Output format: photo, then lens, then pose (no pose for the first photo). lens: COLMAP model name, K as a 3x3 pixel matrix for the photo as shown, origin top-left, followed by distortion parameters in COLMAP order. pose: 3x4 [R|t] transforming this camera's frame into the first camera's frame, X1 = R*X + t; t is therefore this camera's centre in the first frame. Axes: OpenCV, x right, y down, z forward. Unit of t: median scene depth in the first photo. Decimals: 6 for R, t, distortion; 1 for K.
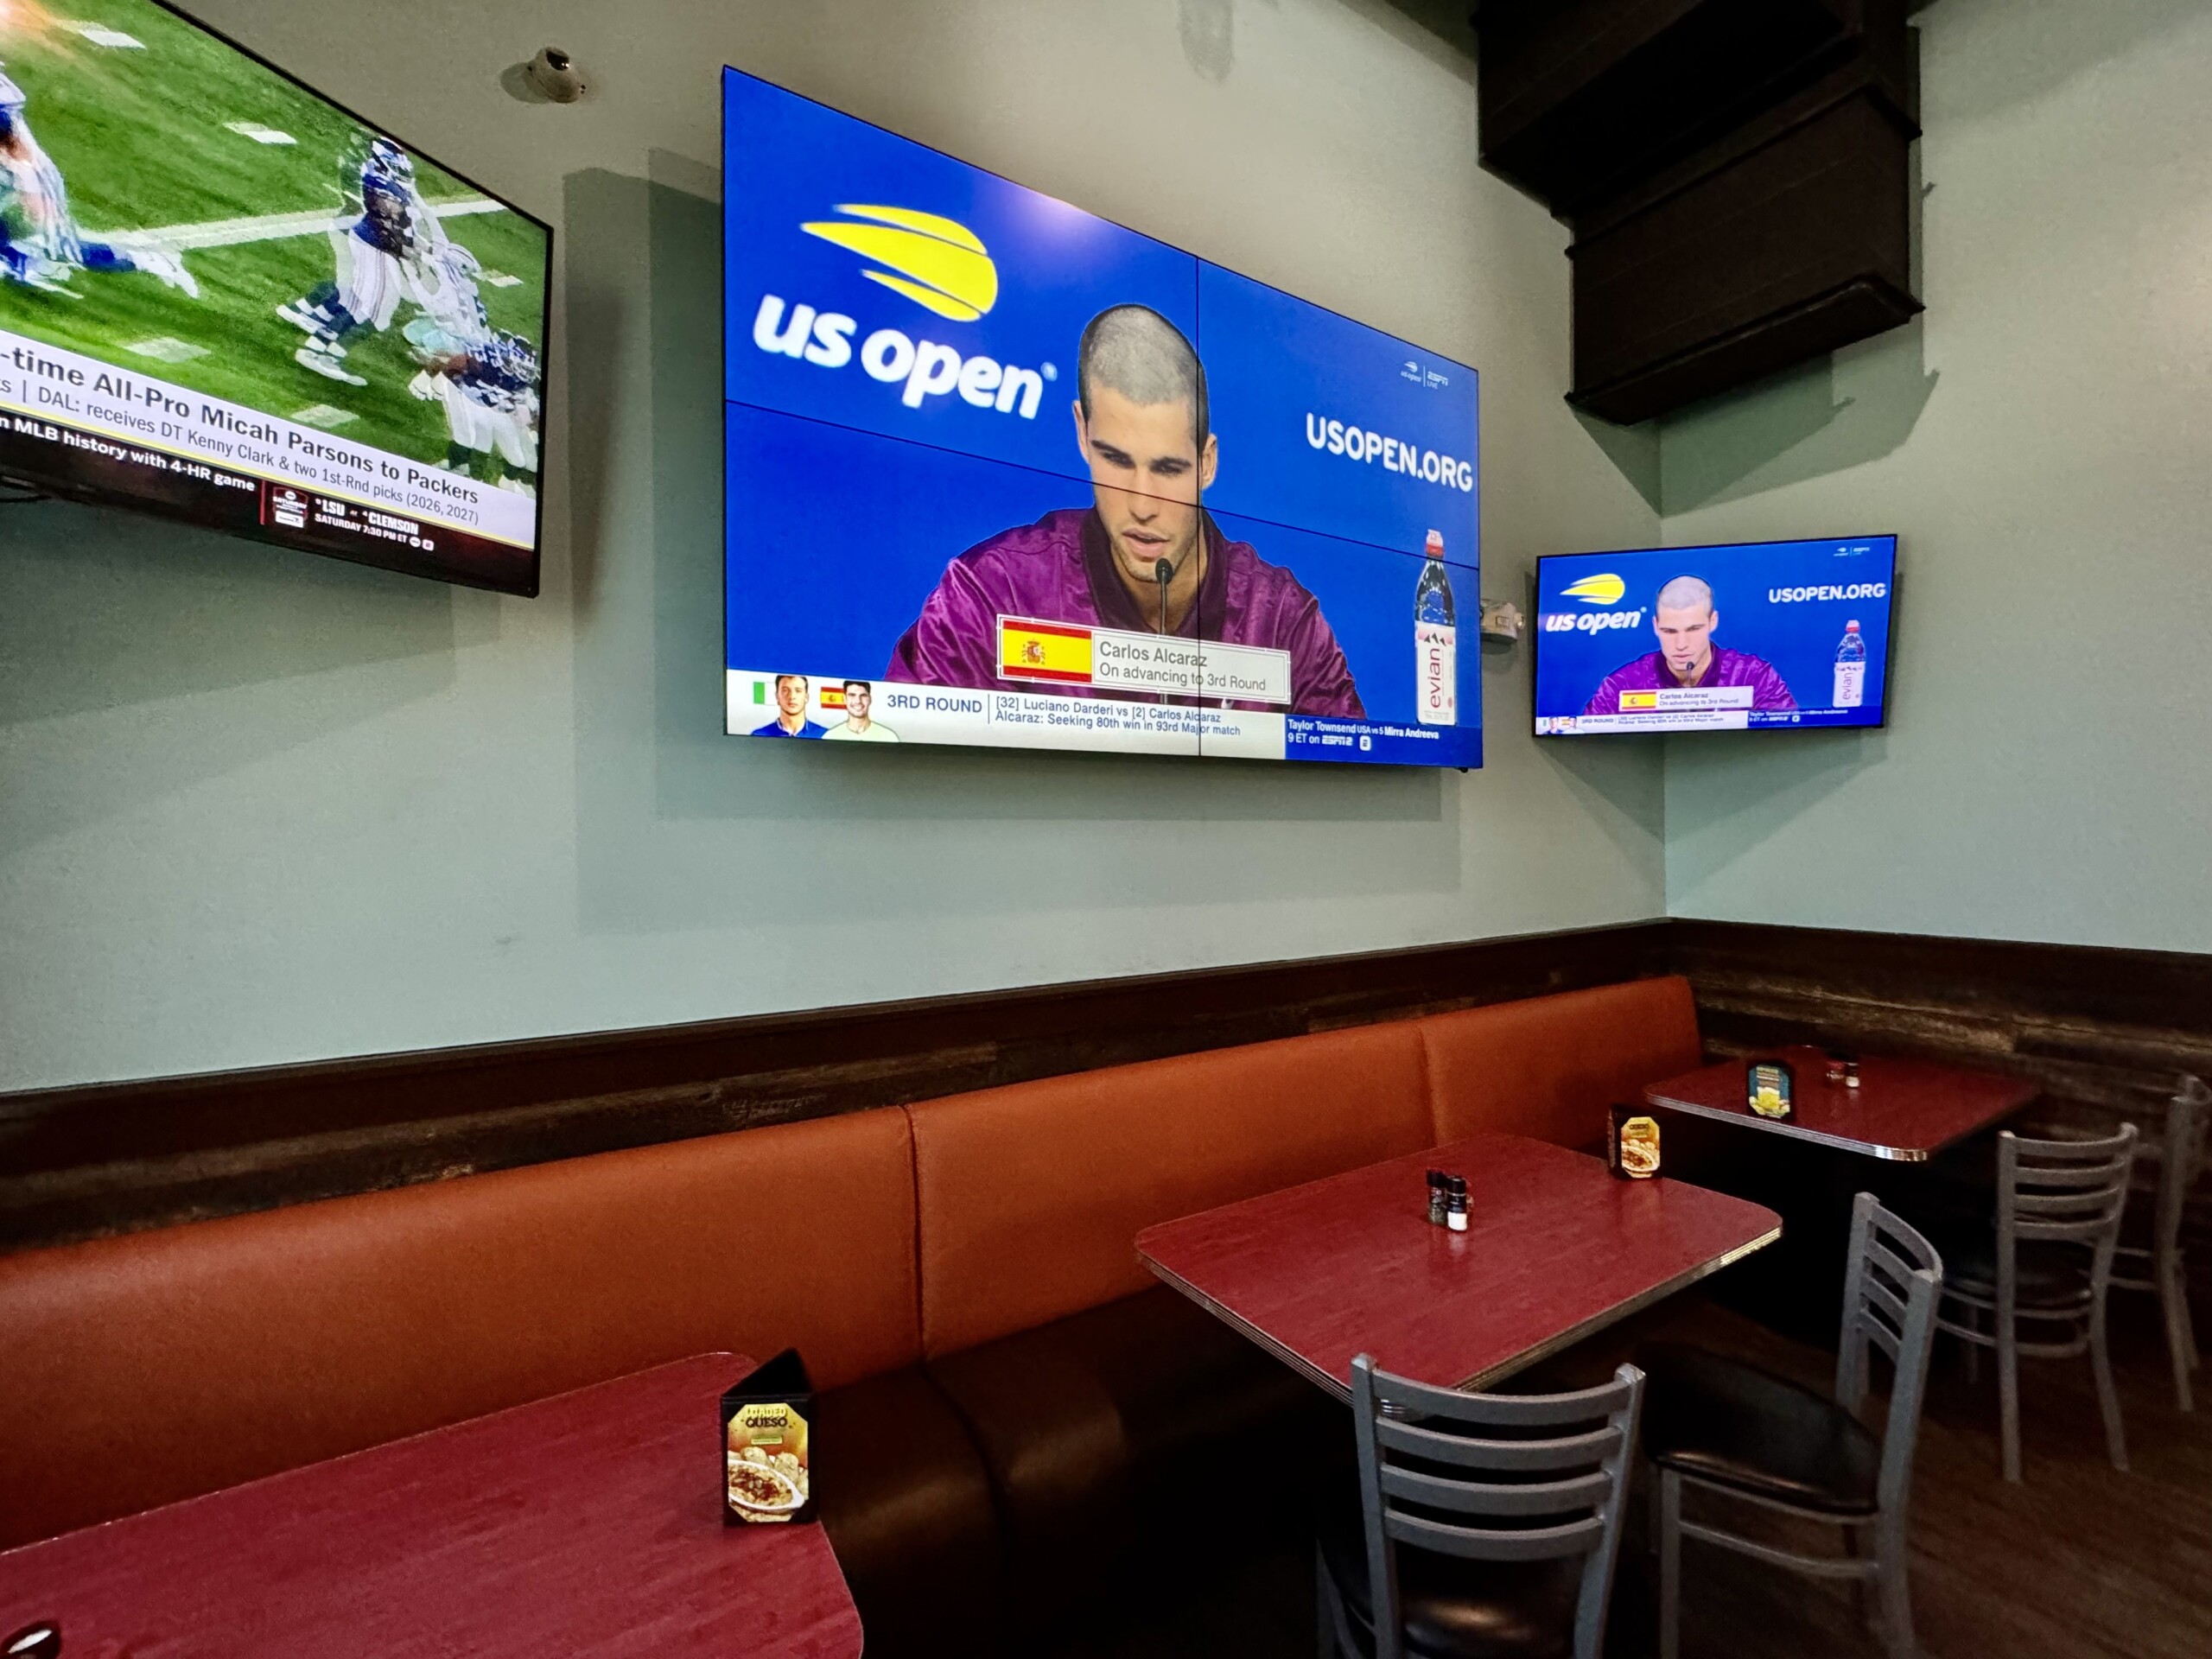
lens RADIAL K [[878.4, 0, 1089.7], [0, 878.4, 814.4], [0, 0, 1]] dist [-0.000480, -0.000181]
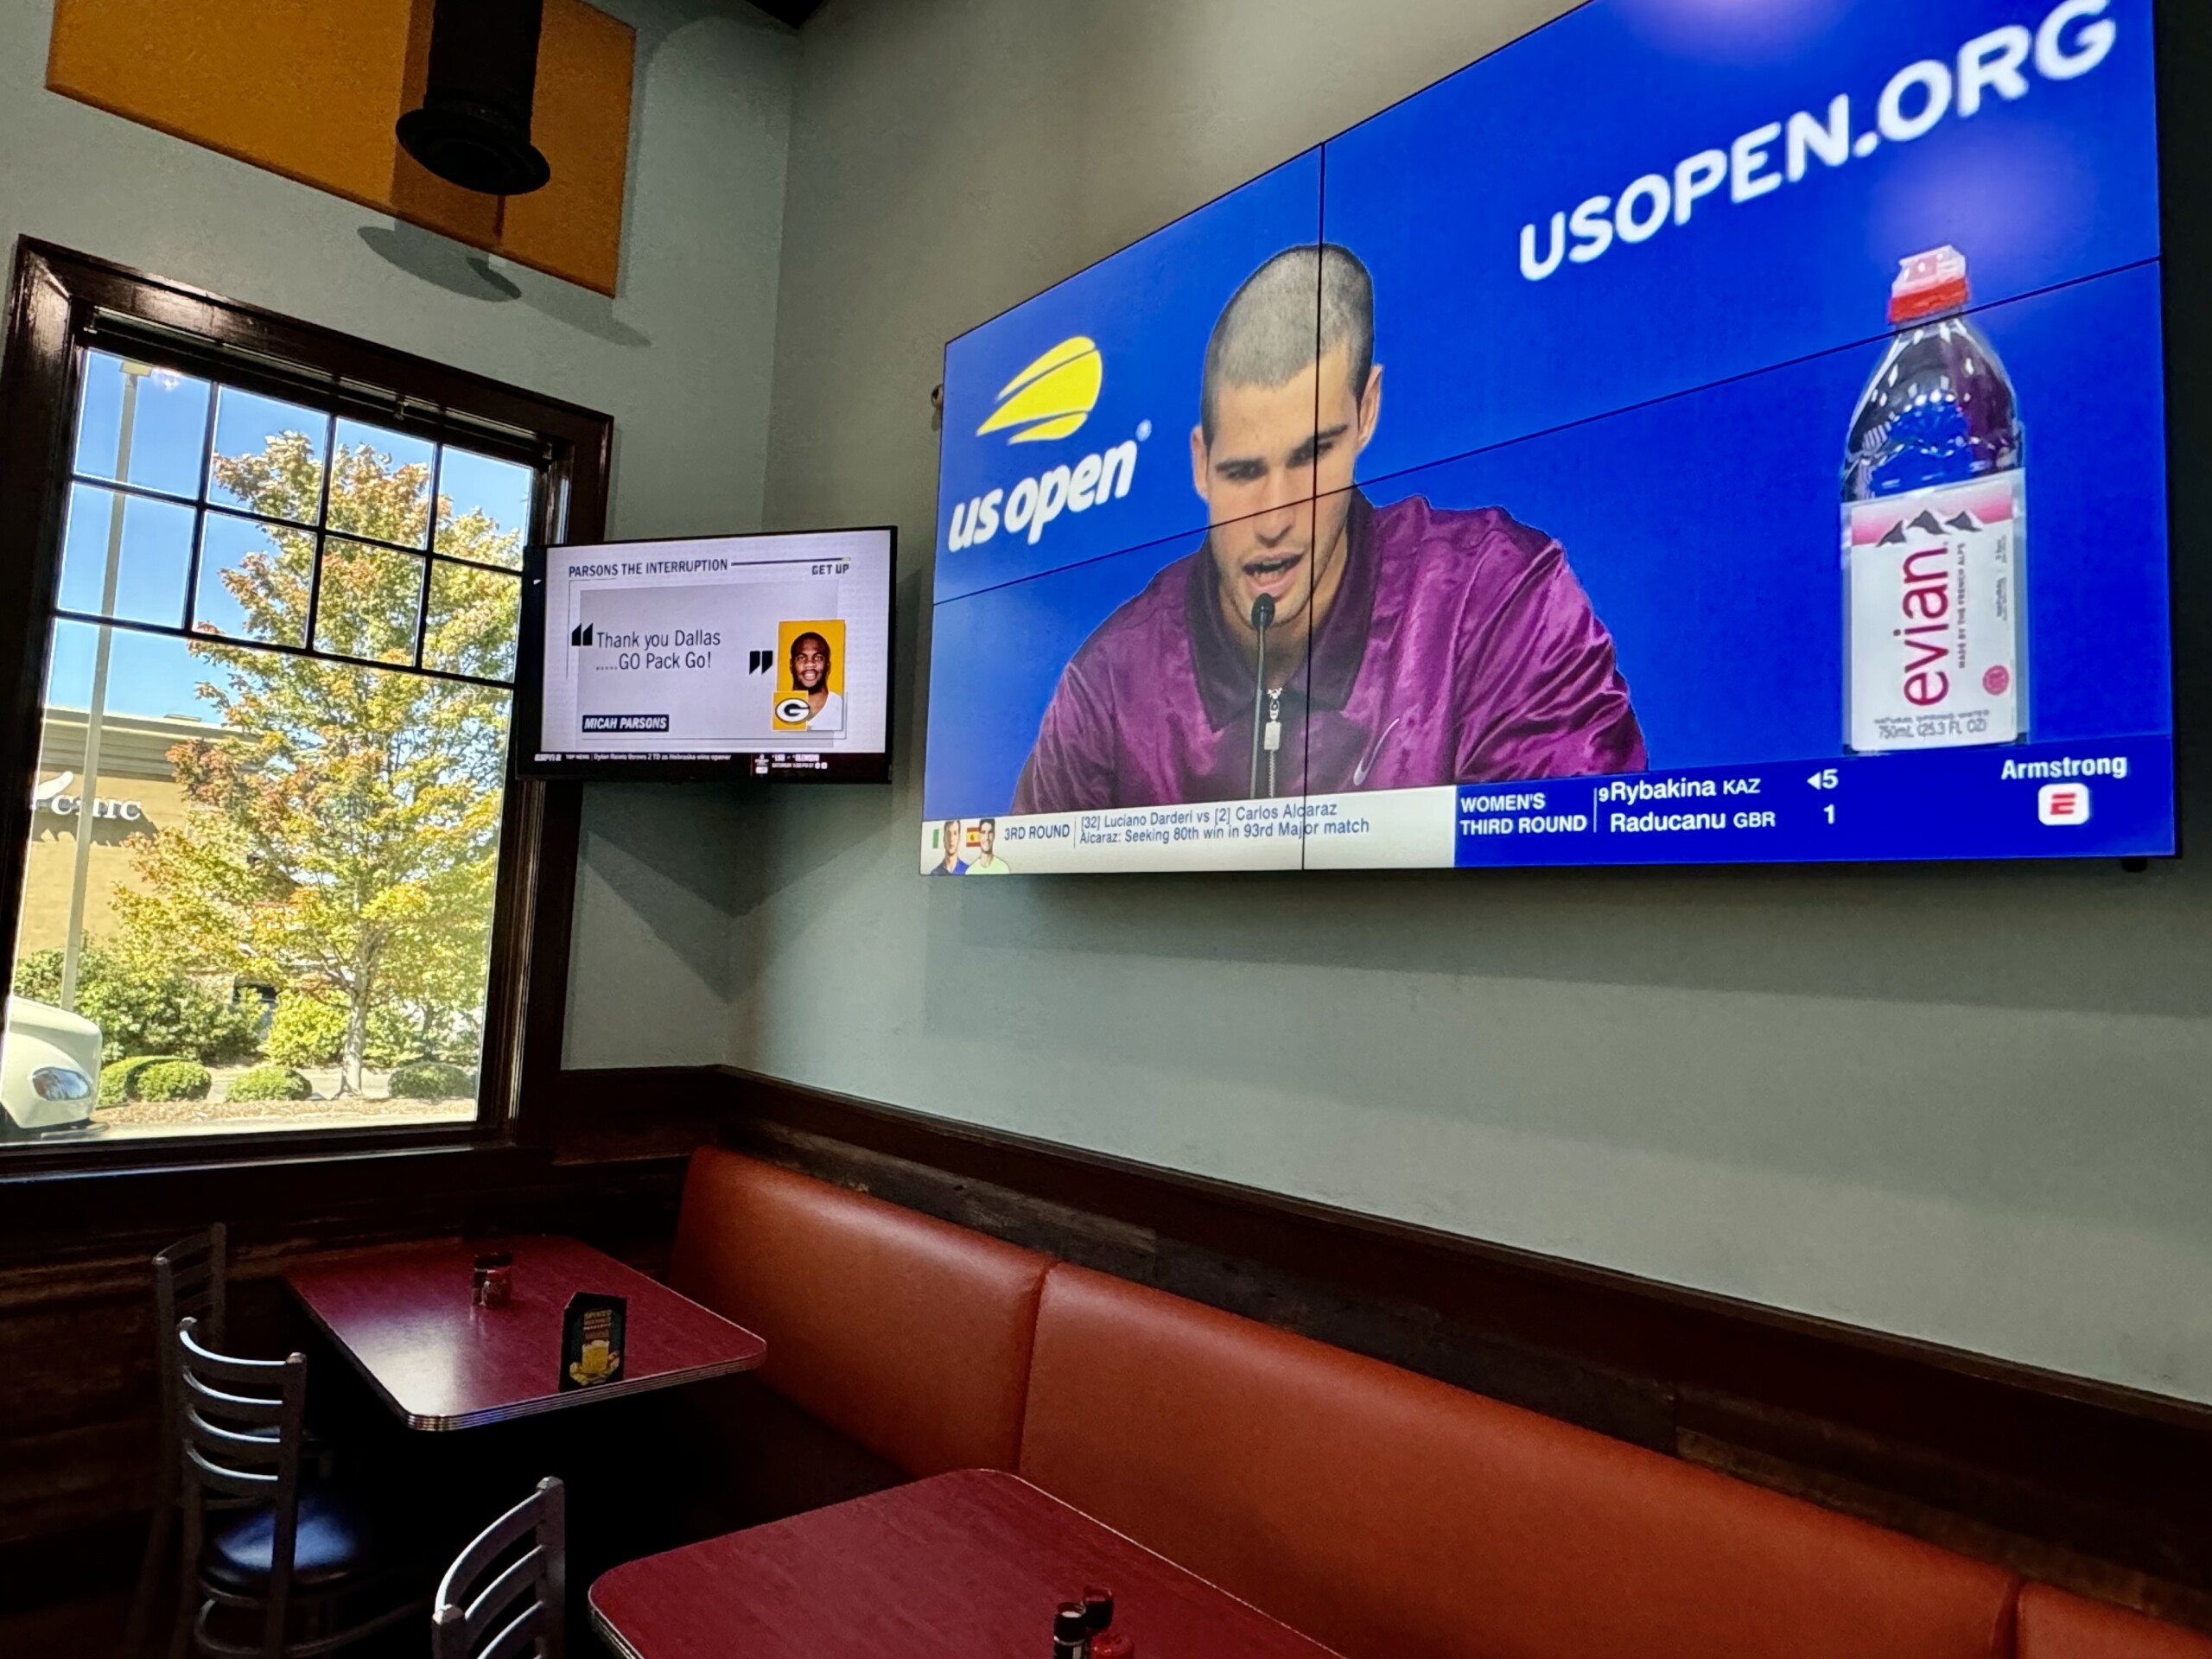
lens RADIAL K [[1311.0, 0, 1102.6], [0, 1311.0, 830.1], [0, 0, 1]] dist [-0.016655, 0.003619]
pose [[0.193800, -0.072267, -0.978376, 1.124061], [-0.037174, 0.996026, -0.080934, -0.012625], [0.980337, 0.052056, 0.190343, 0.714655]]
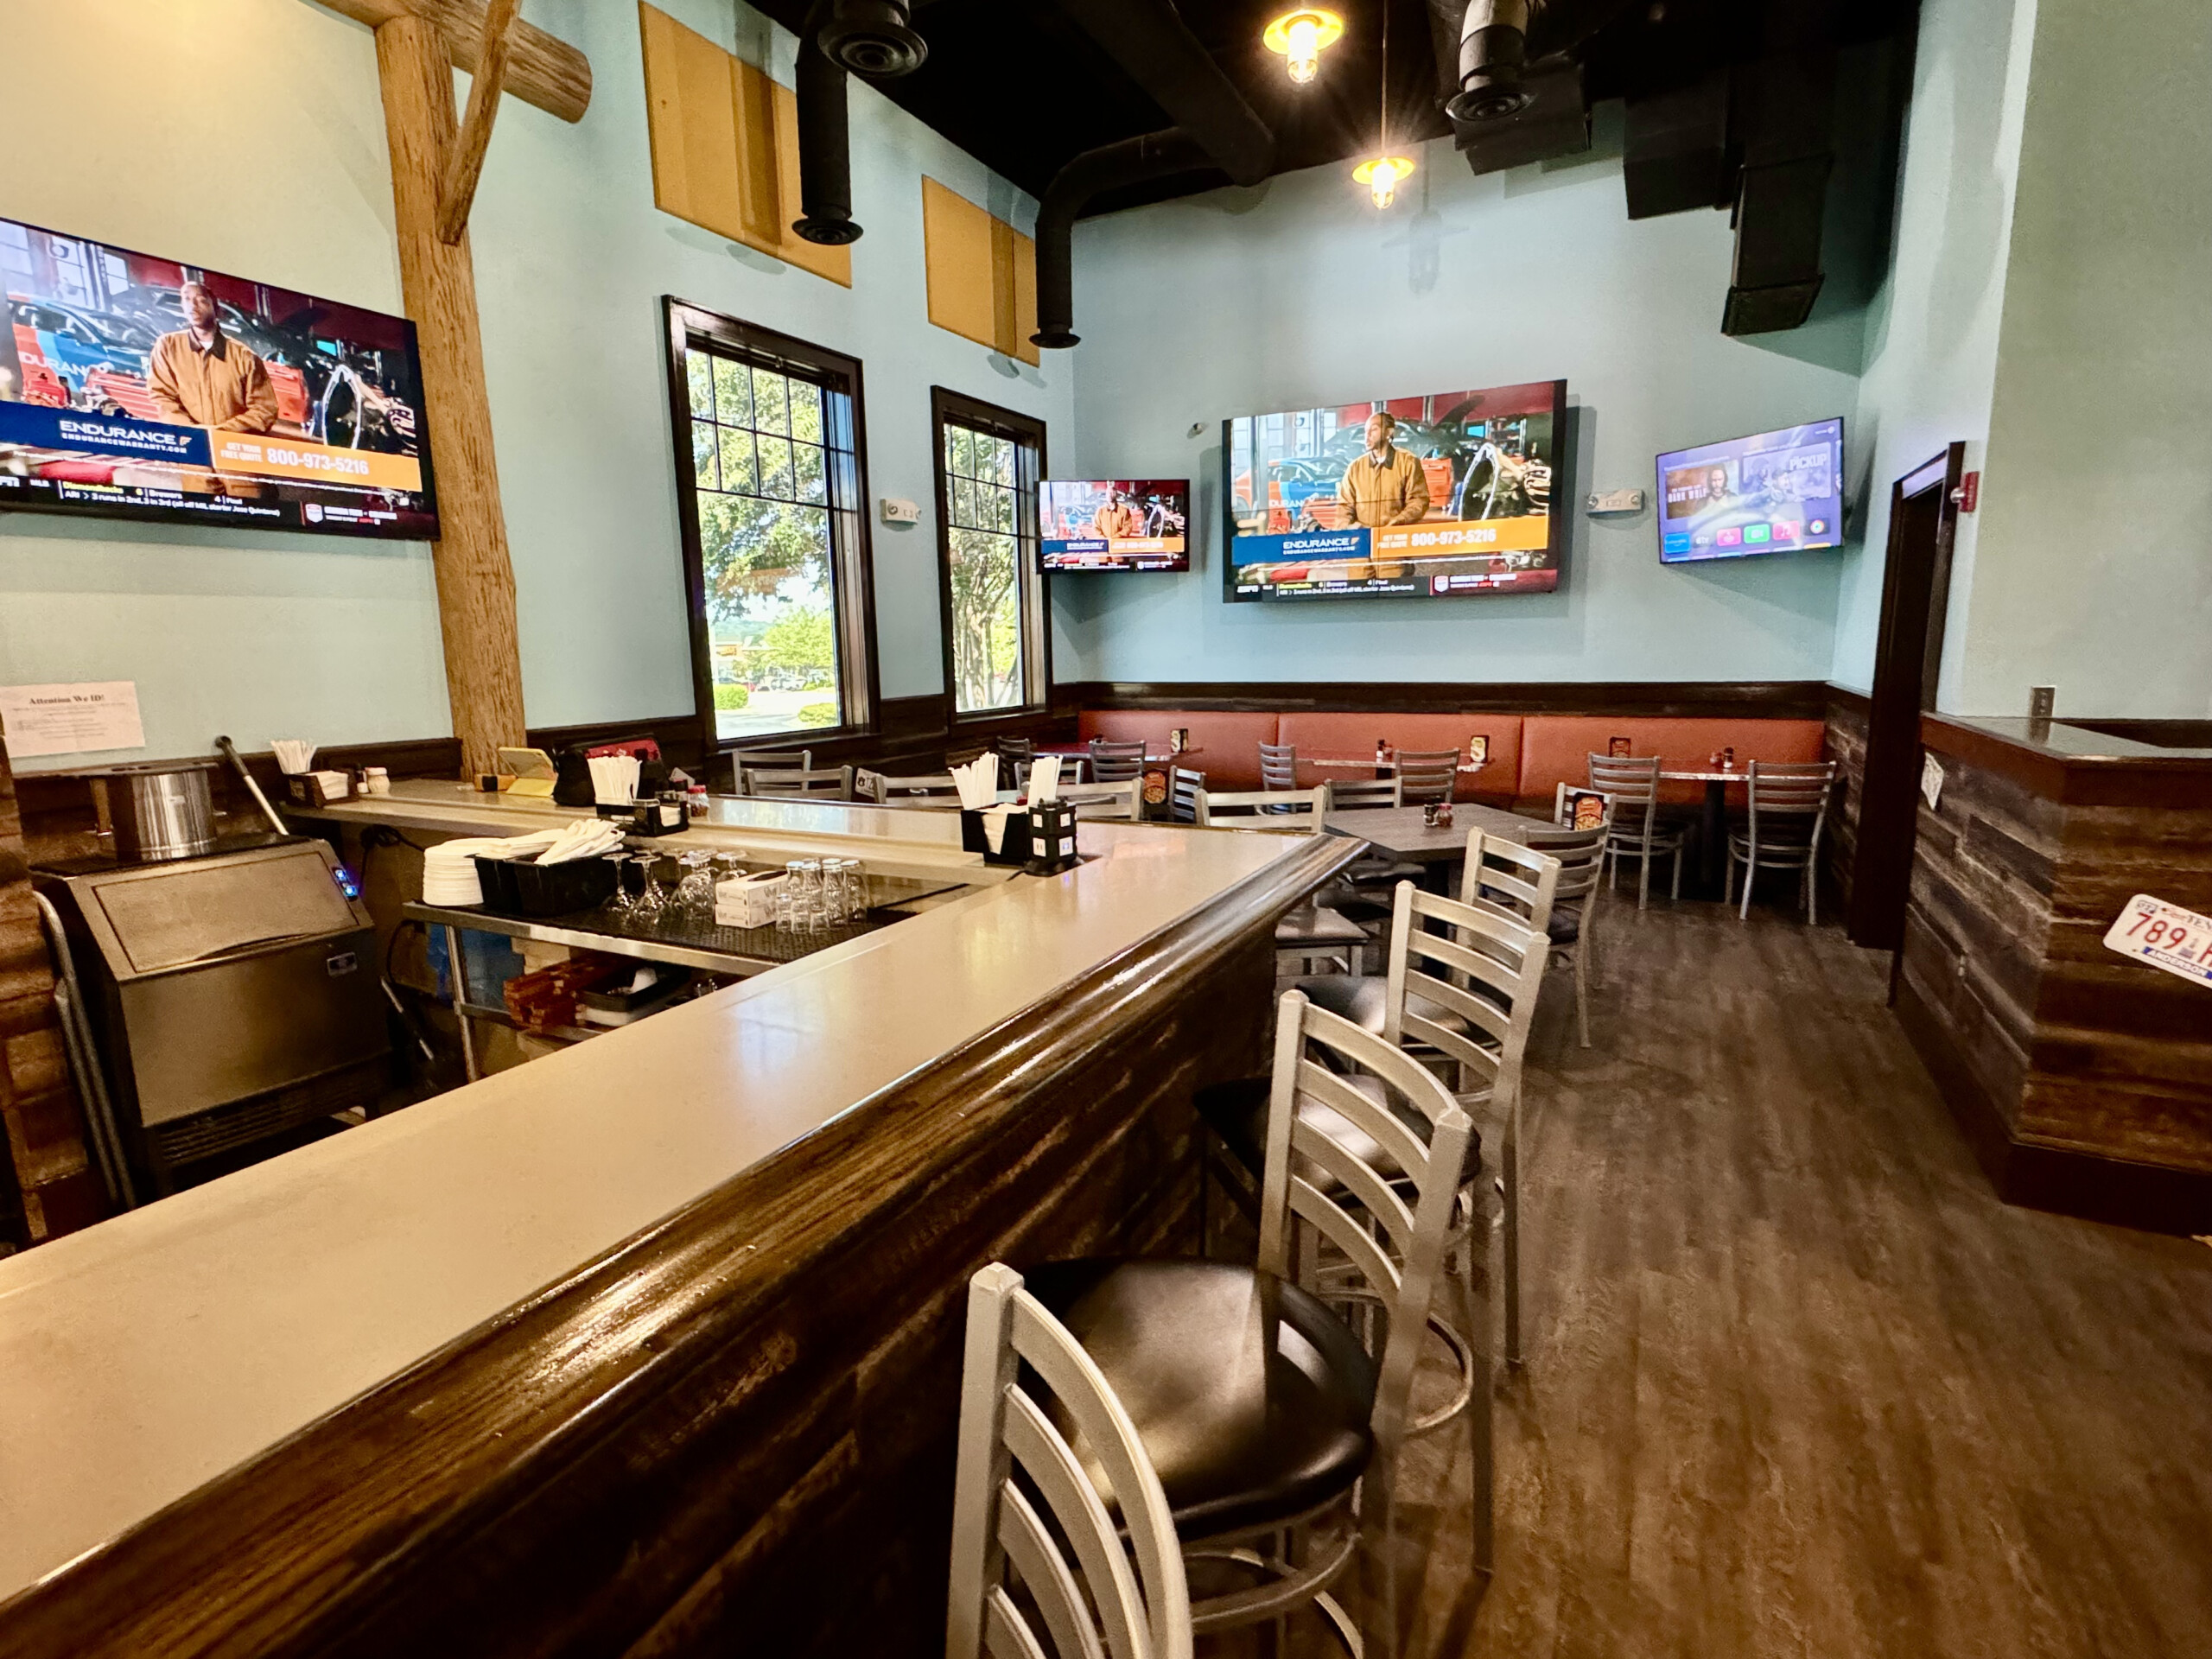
lens RADIAL K [[1082.5, 0, 1100.7], [0, 1082.5, 827.2], [0, 0, 1]] dist [-0.001002, -0.000071]
pose [[0.528429, 0.138928, -0.837533, 2.698274], [0.028992, 0.982992, 0.181348, -0.003105], [0.848482, -0.120111, 0.515414, -1.593233]]
